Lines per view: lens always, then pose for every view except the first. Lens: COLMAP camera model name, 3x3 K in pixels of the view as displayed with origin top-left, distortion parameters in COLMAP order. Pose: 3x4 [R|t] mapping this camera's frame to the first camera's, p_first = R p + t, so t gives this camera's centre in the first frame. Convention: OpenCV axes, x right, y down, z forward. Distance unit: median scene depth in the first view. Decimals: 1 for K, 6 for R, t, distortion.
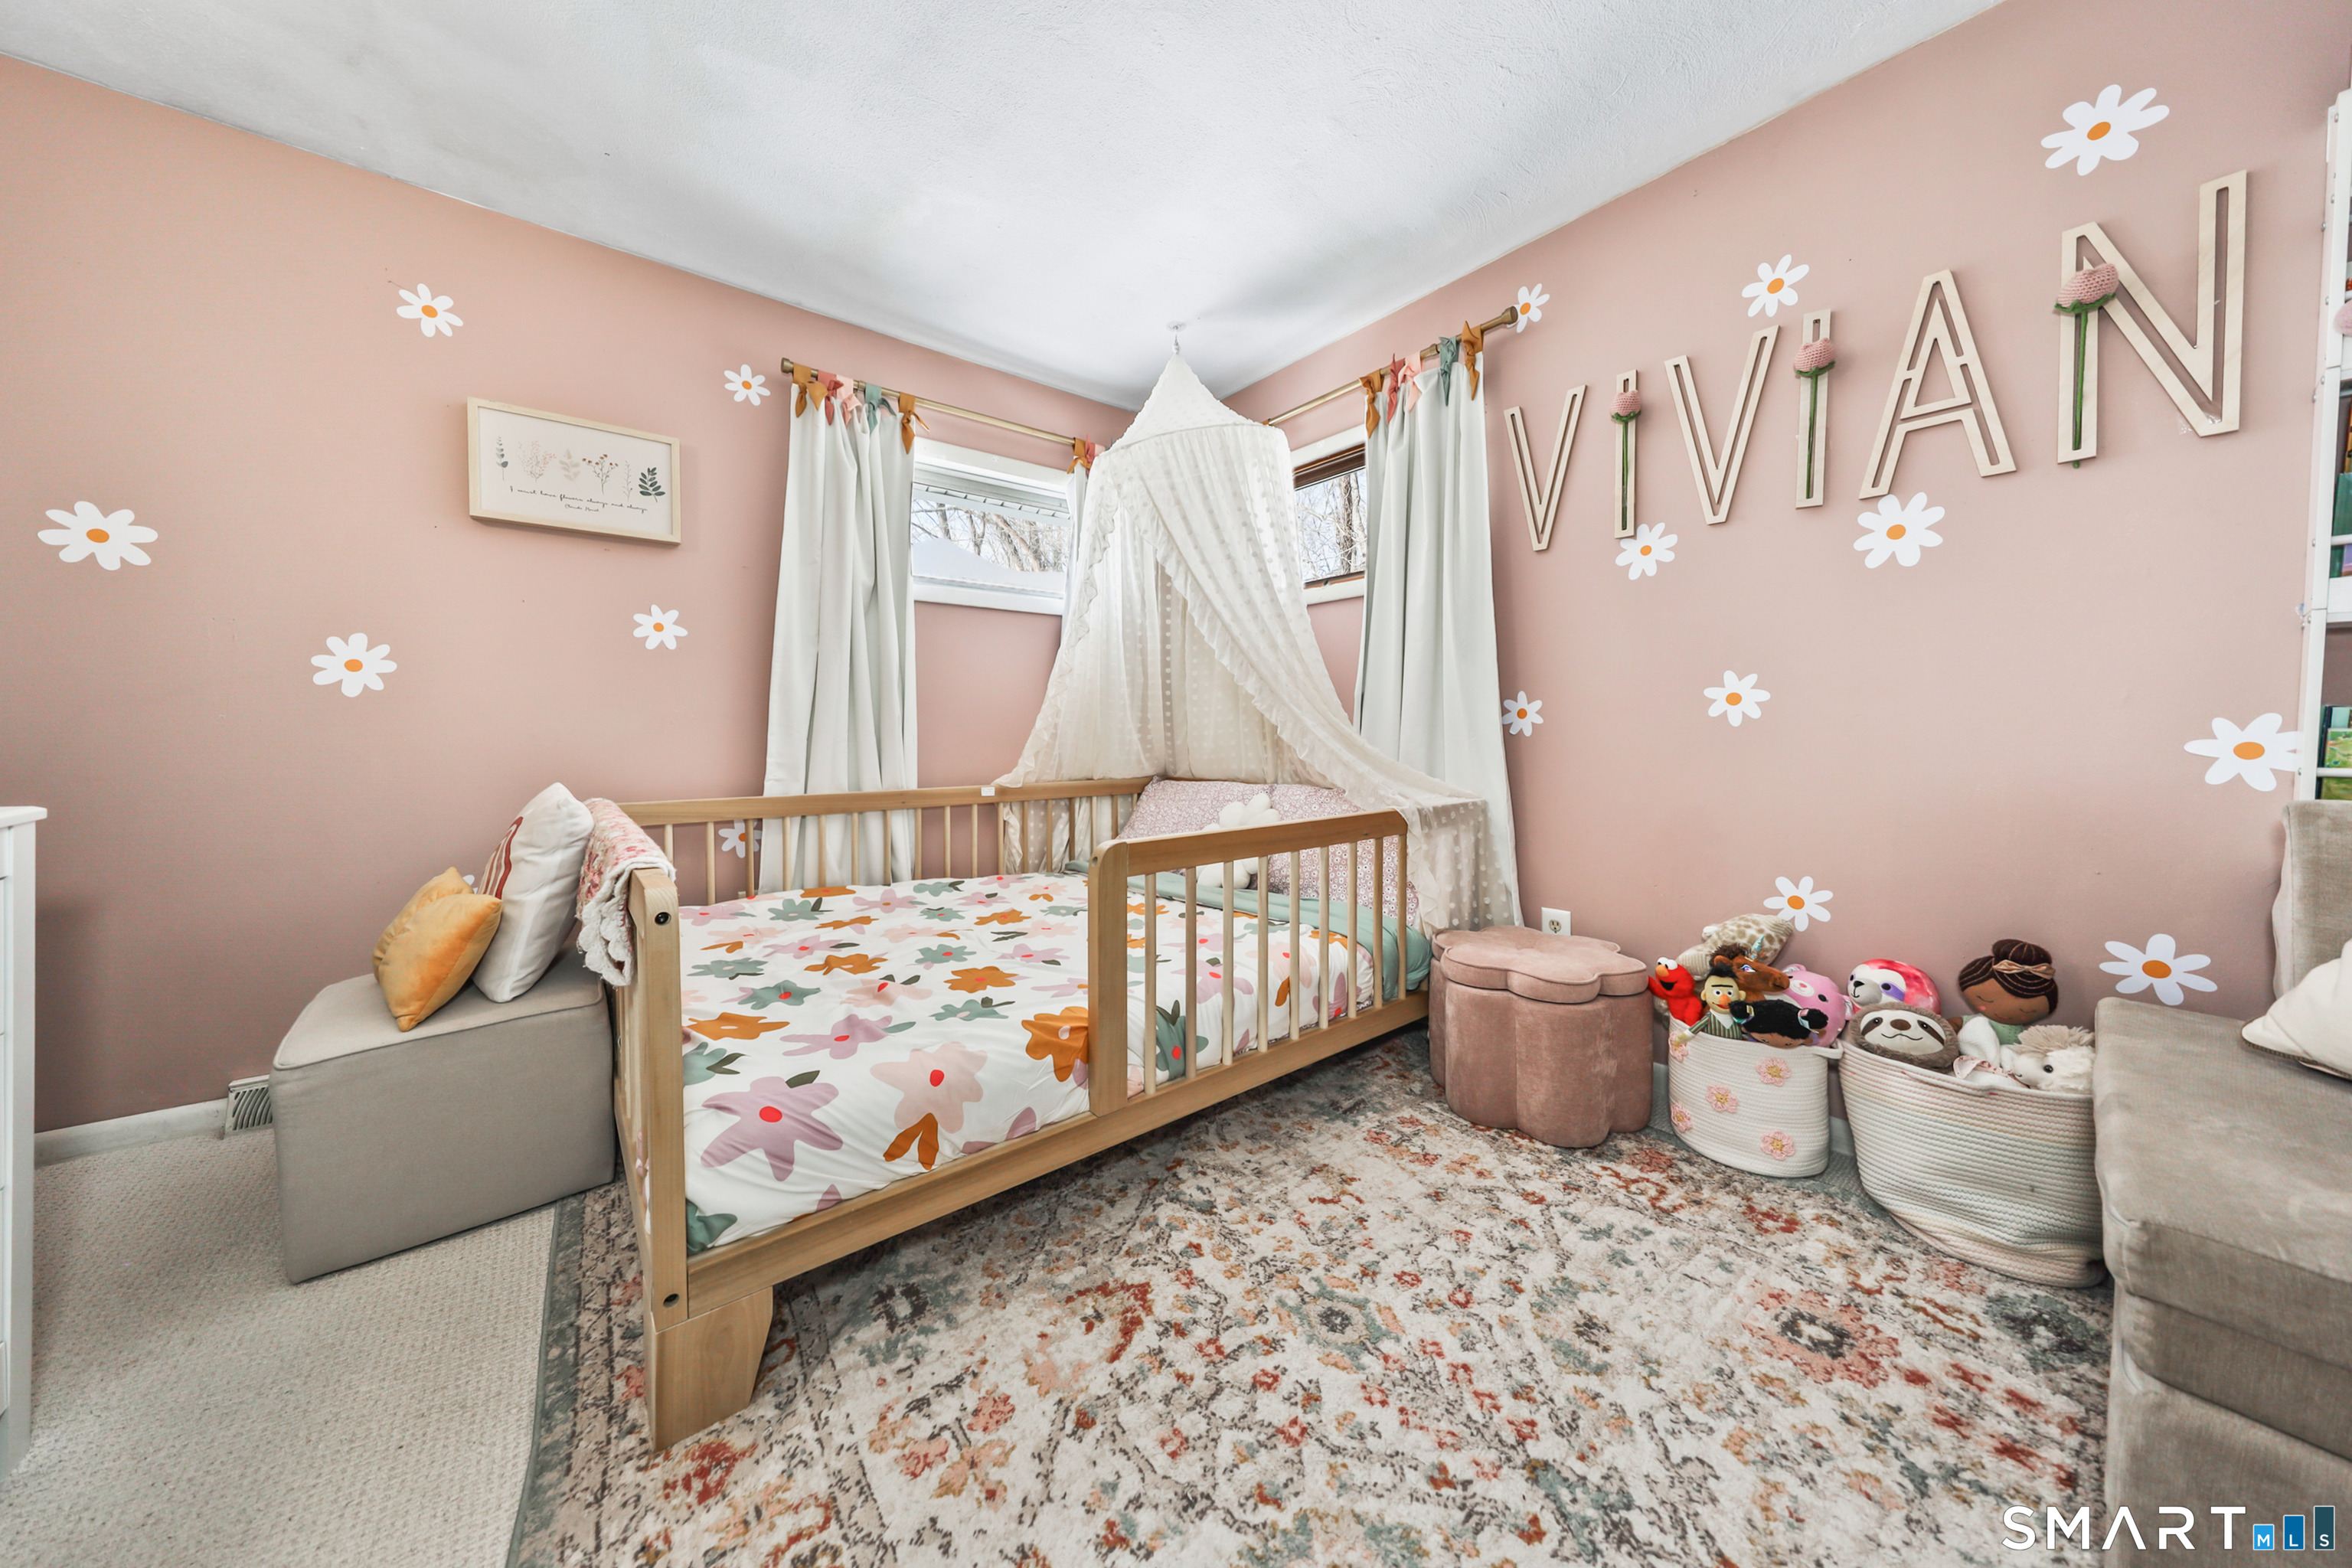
lens RADIAL K [[771.0, 0, 1193.7], [0, 771.0, 742.9], [0, 0, 1]] dist [0.001307, -0.000046]
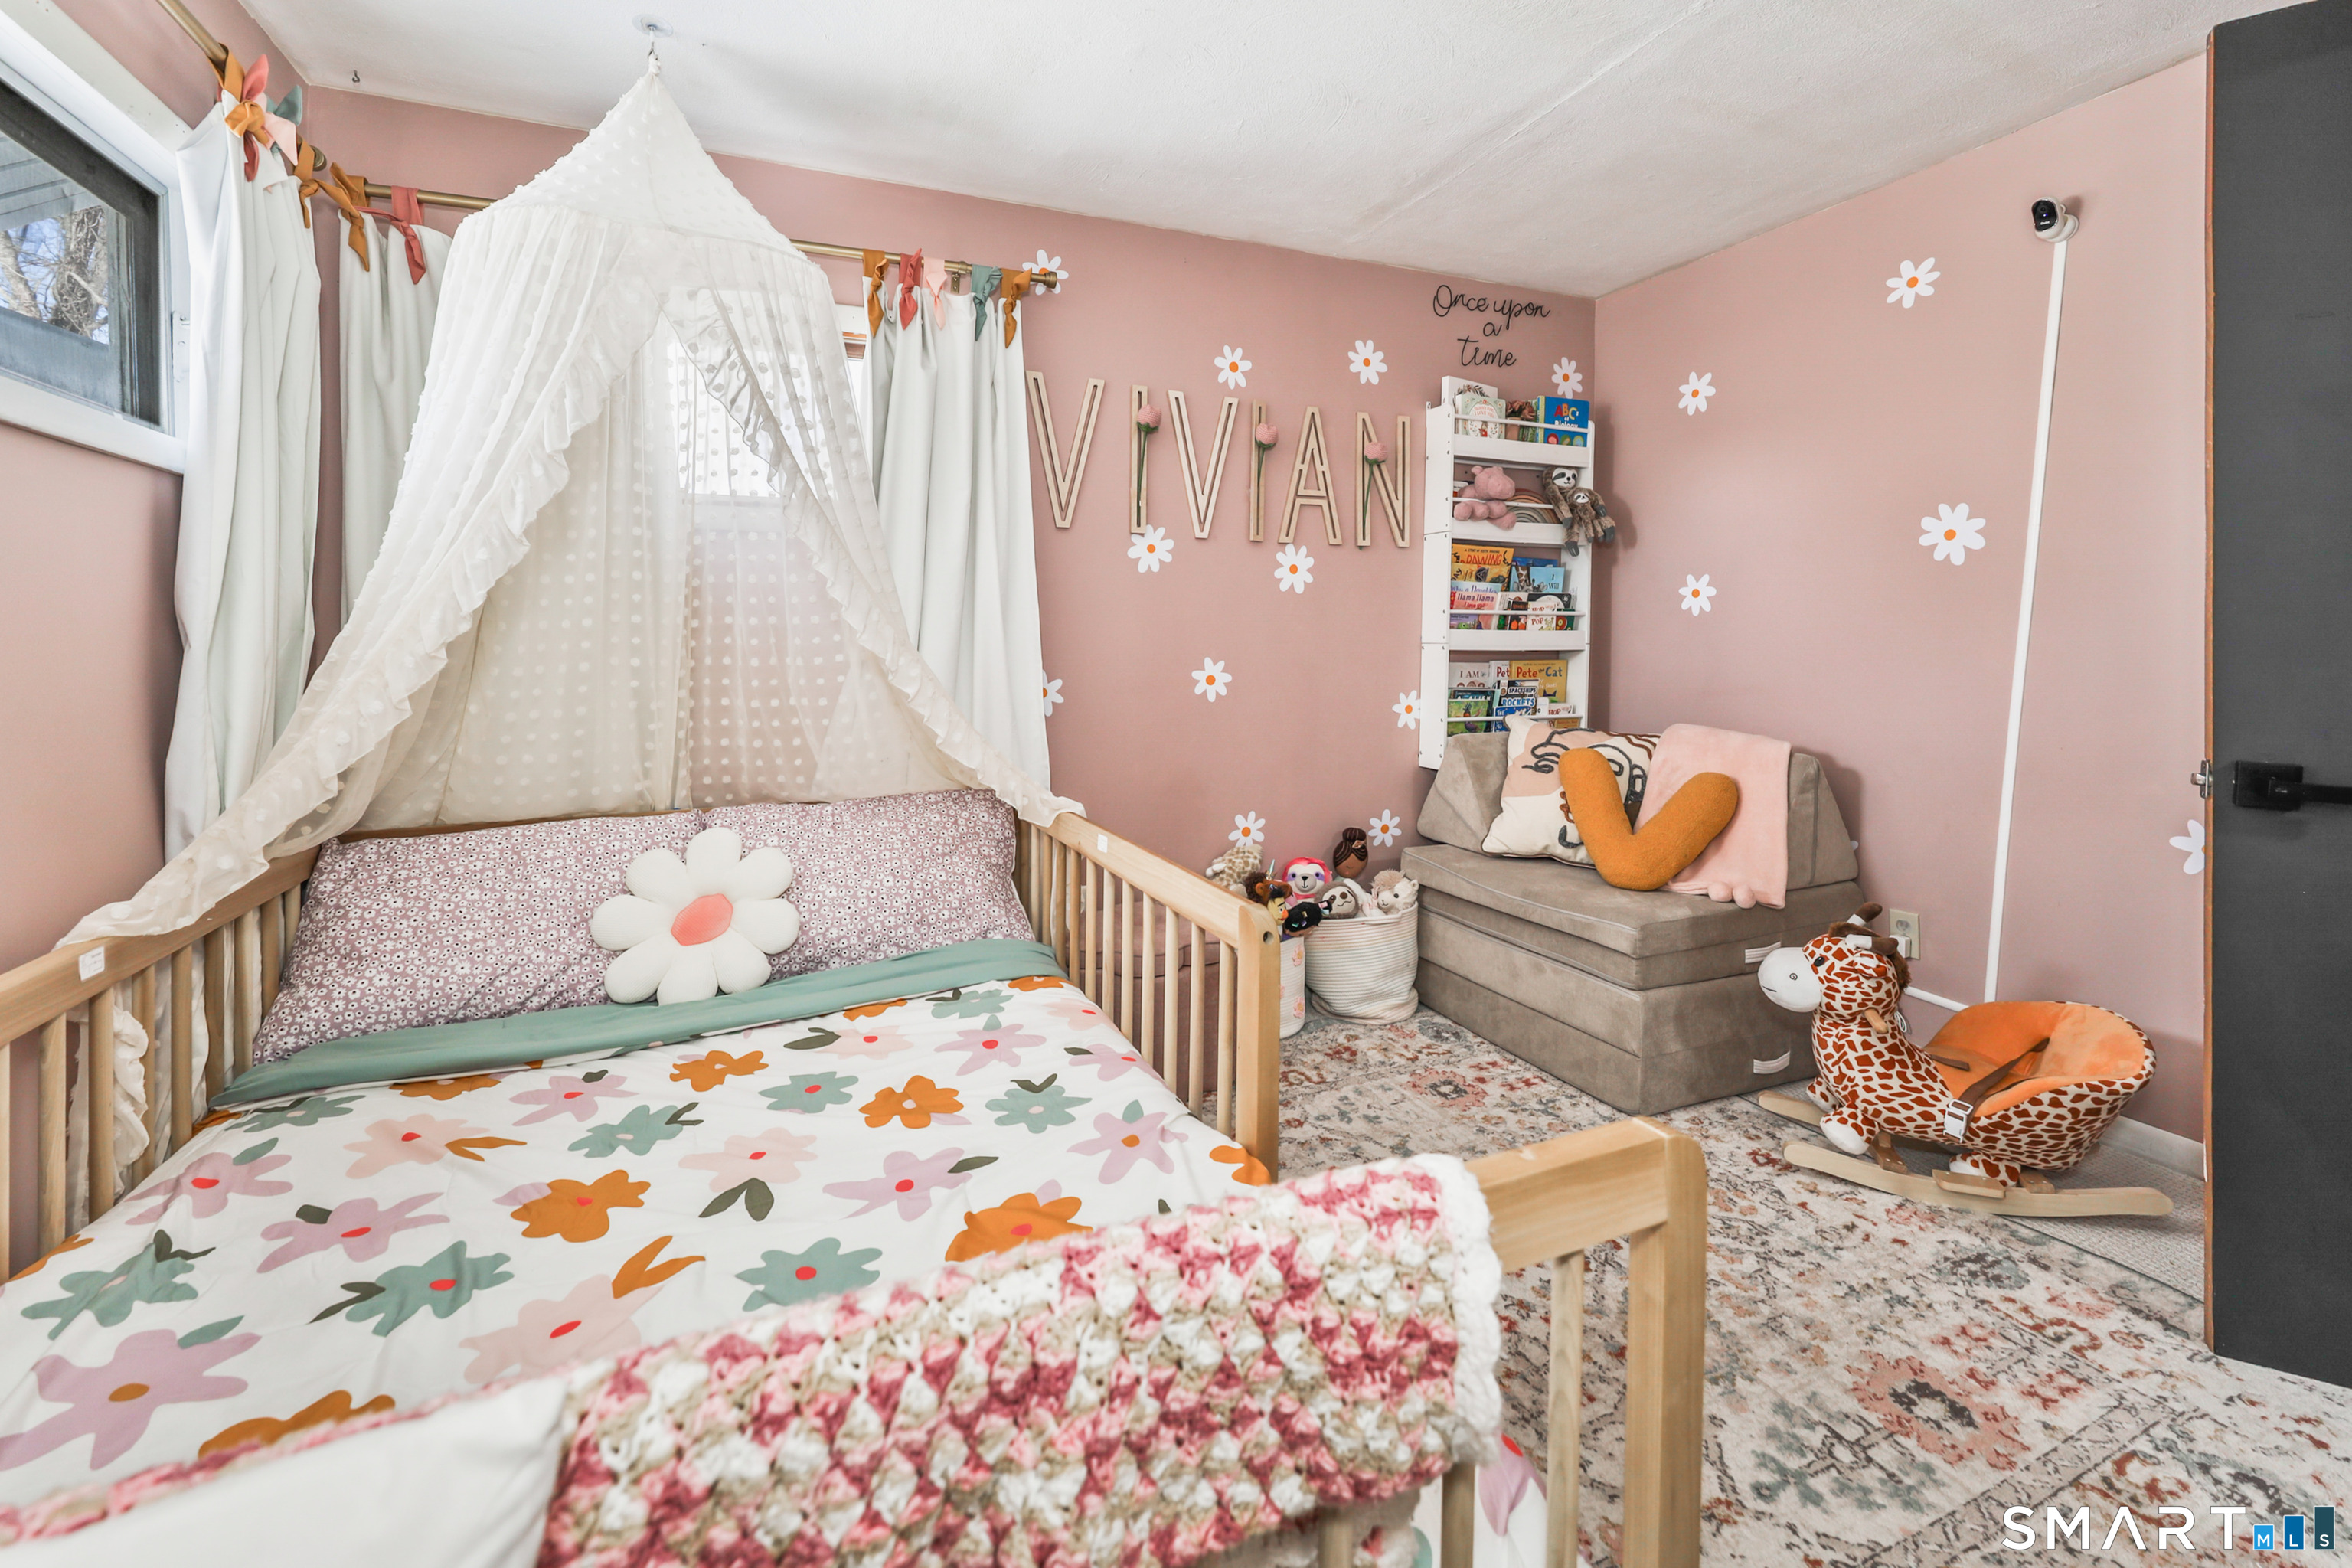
lens RADIAL K [[960.4, 0, 1162.6], [0, 960.4, 661.1], [0, 0, 1]] dist [0.001351, 0.000006]
pose [[0.293169, -0.012998, 0.955972, -0.980964], [0.020404, 0.999765, 0.007336, -0.121265], [-0.955843, 0.017355, 0.293365, 0.739676]]
